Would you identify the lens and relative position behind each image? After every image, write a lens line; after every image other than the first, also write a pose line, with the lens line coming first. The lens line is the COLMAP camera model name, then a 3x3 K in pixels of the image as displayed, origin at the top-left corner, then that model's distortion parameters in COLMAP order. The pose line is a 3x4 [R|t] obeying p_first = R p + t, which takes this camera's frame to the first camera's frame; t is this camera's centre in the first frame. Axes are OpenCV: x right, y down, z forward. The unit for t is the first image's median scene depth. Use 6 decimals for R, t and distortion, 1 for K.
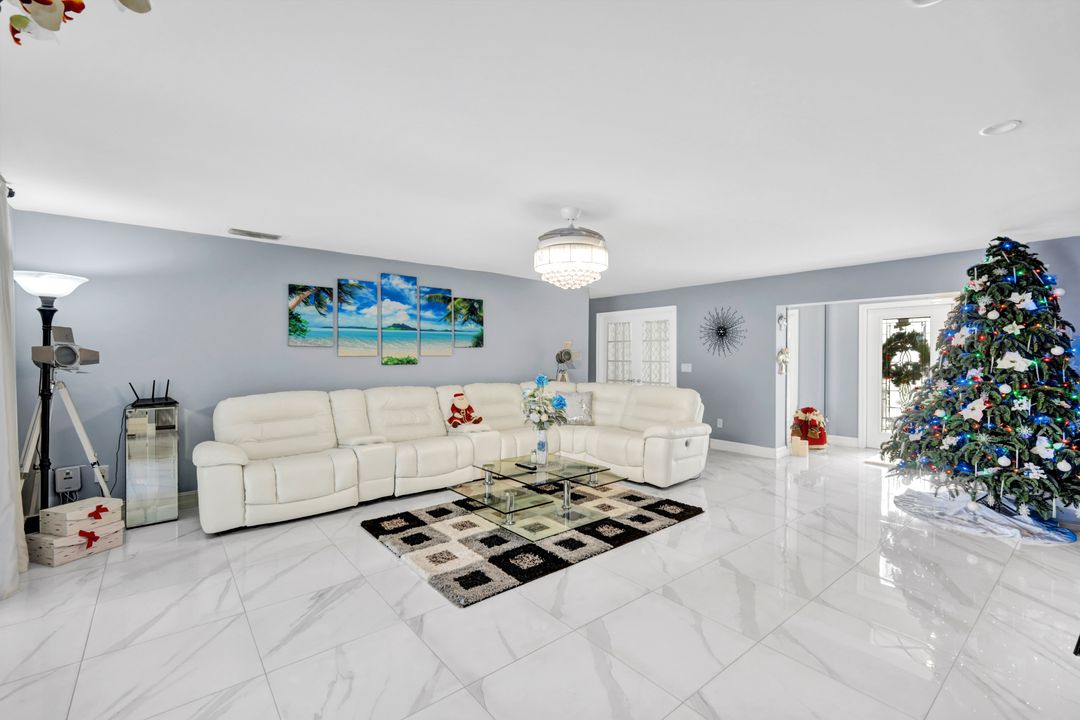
lens RADIAL K [[469.1, 0, 541.8], [0, 469.1, 345.7], [0, 0, 1]] dist [0.001361, 0.000215]
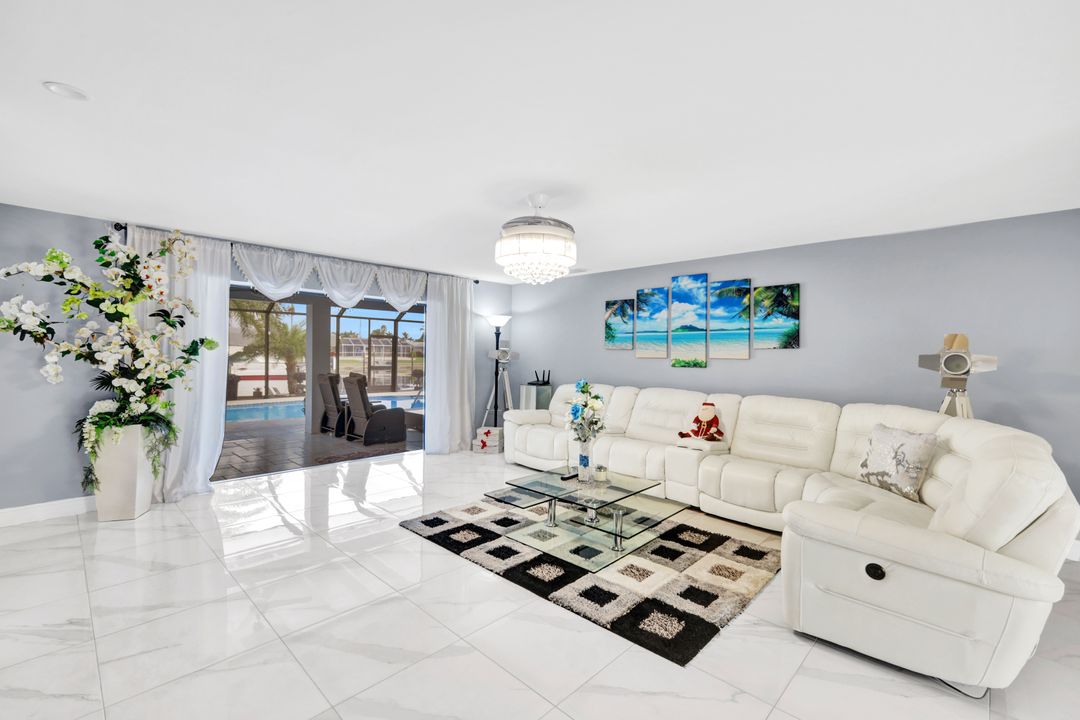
lens RADIAL K [[469.1, 0, 541.8], [0, 469.1, 345.7], [0, 0, 1]] dist [0.001361, 0.000215]
pose [[0.109445, -0.016497, -0.993856, 0.677244], [0.007116, 0.999850, -0.015813, 0.009598], [0.993967, -0.005341, 0.109546, 0.639128]]
